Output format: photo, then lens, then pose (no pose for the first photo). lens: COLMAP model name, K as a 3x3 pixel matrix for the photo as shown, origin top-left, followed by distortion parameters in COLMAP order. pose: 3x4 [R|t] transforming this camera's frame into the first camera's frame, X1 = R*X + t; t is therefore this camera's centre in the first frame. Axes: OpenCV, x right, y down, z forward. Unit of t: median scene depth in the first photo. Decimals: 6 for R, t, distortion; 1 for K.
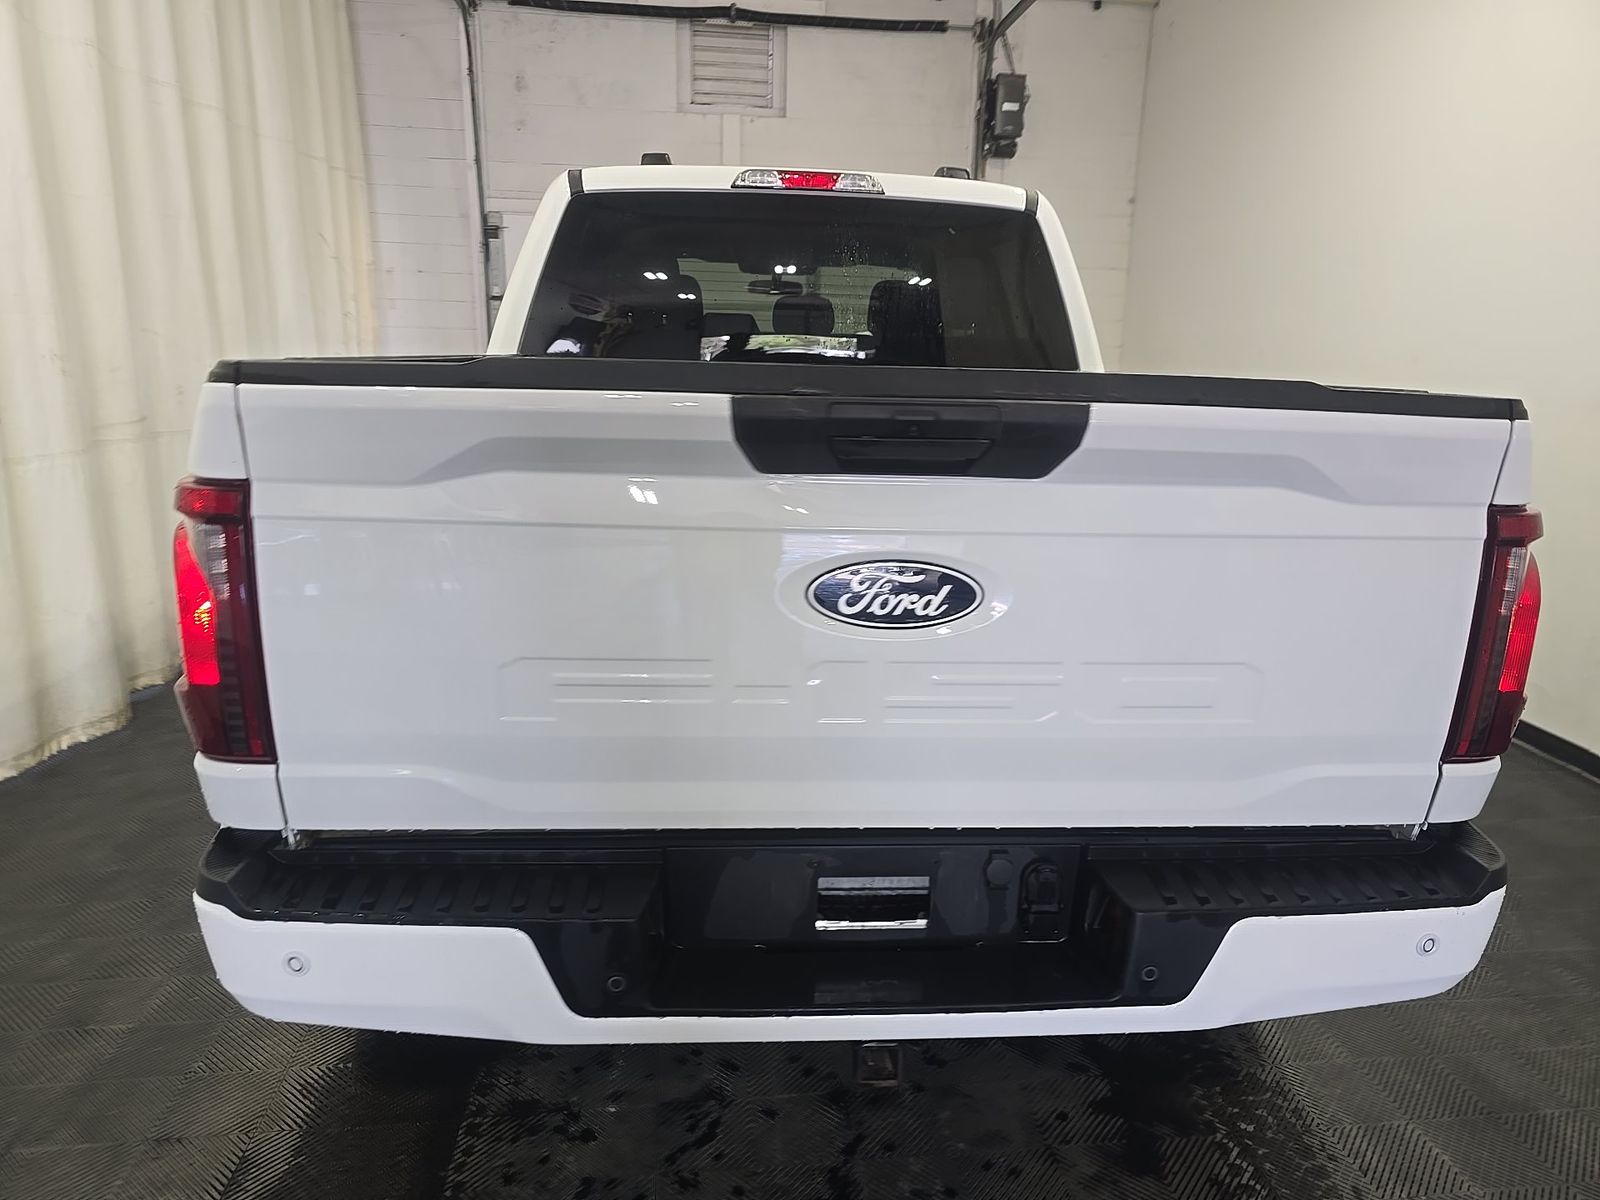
lens RADIAL K [[1075.4, 0, 781.9], [0, 1075.4, 591.6], [0, 0, 1]] dist [0.022617, -0.001053]
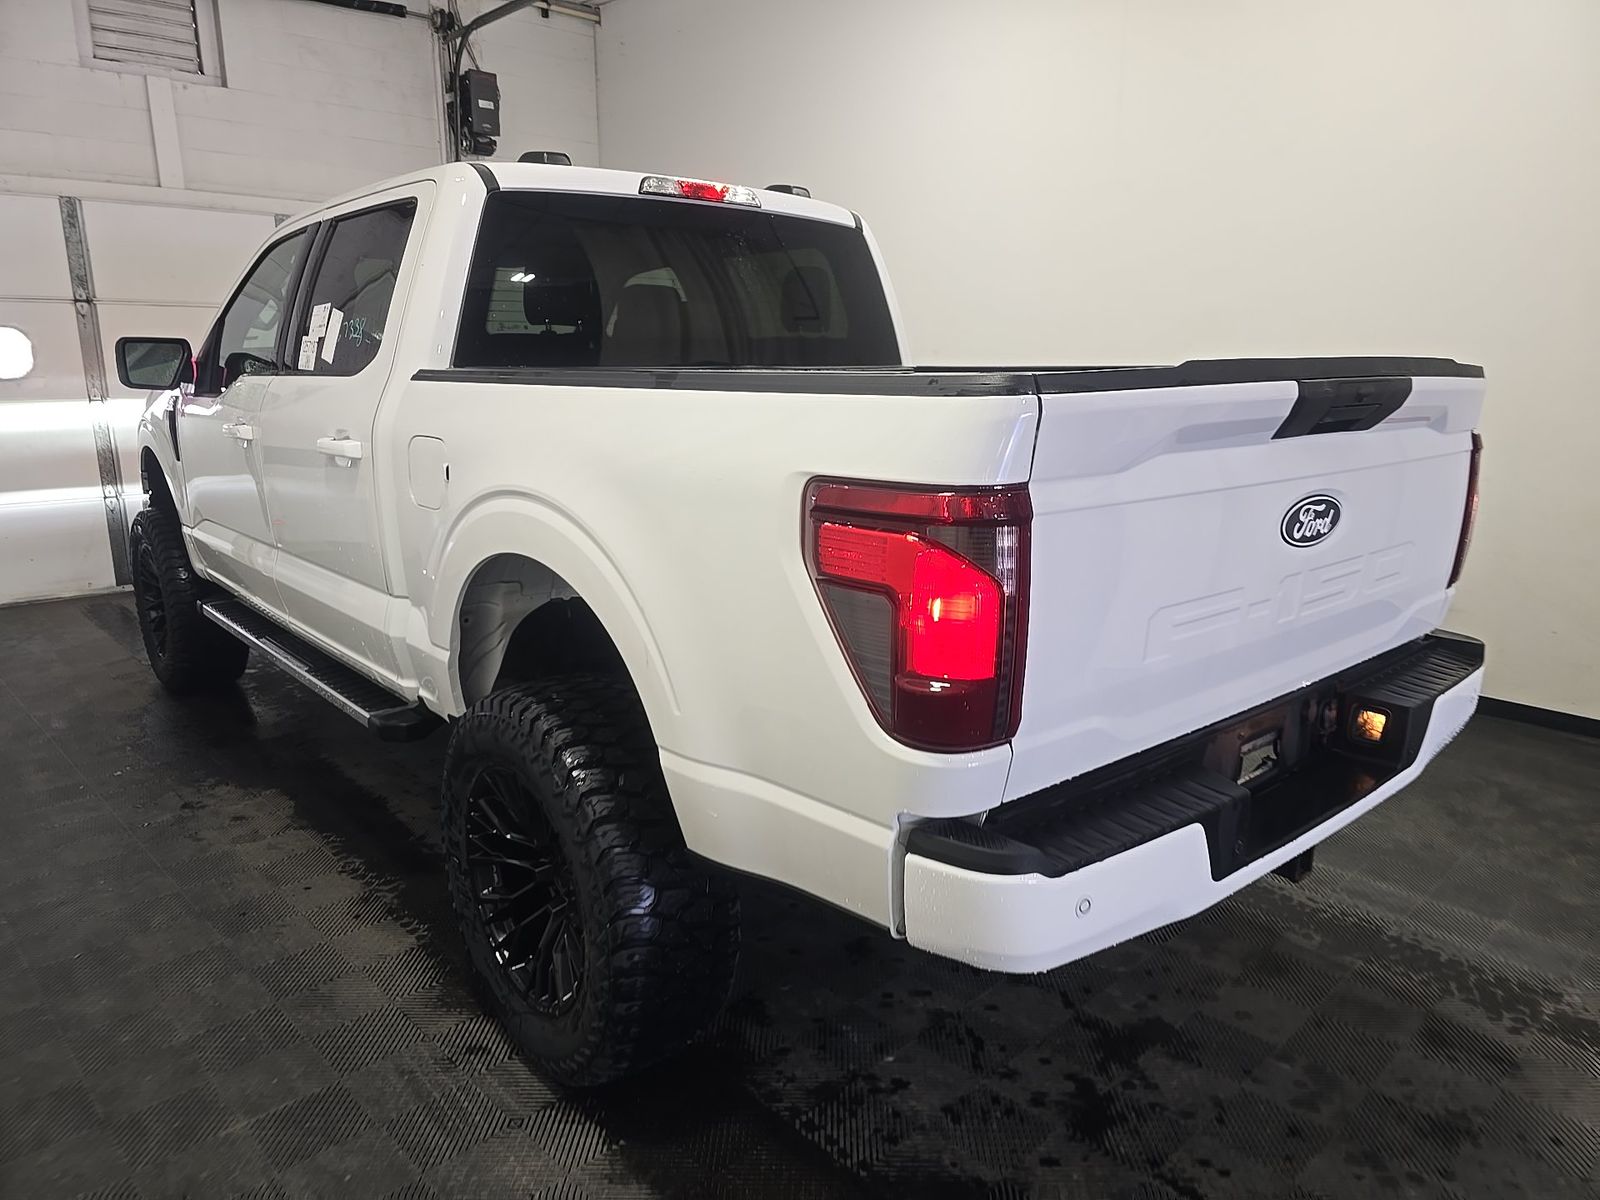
lens RADIAL K [[1086.7, 0, 800.0], [0, 1086.7, 600.0], [0, 0, 1]] dist [0.043326, -0.039600]
pose [[0.799446, -0.159614, 0.579145, -0.571528], [0.155908, 0.986150, 0.056573, -0.035894], [-0.580154, 0.045066, 0.813259, 0.102789]]
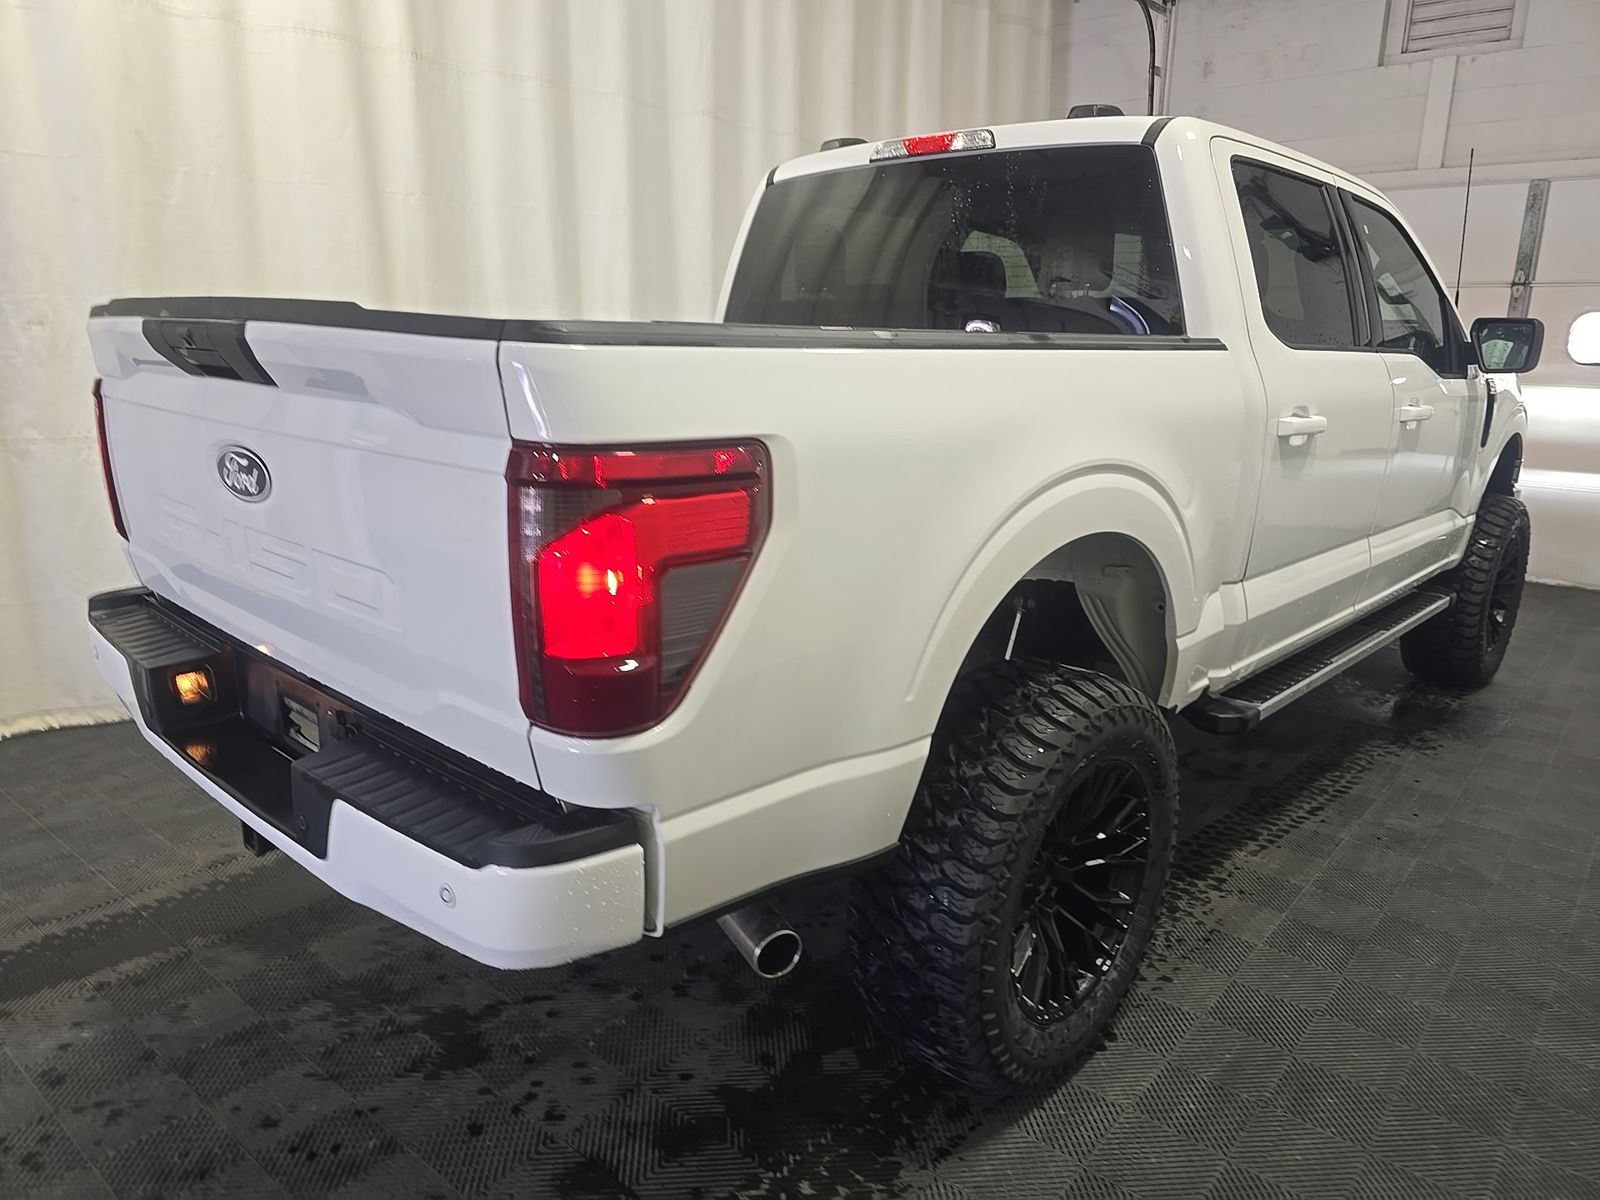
lens RADIAL K [[1047.9, 0, 793.6], [0, 1047.9, 569.2], [0, 0, 1]] dist [0.010983, -0.001716]
pose [[0.690260, 0.150660, -0.707702, 0.676269], [-0.161689, 0.985466, 0.052087, -0.025701], [0.705264, 0.078474, 0.704588, 0.260500]]
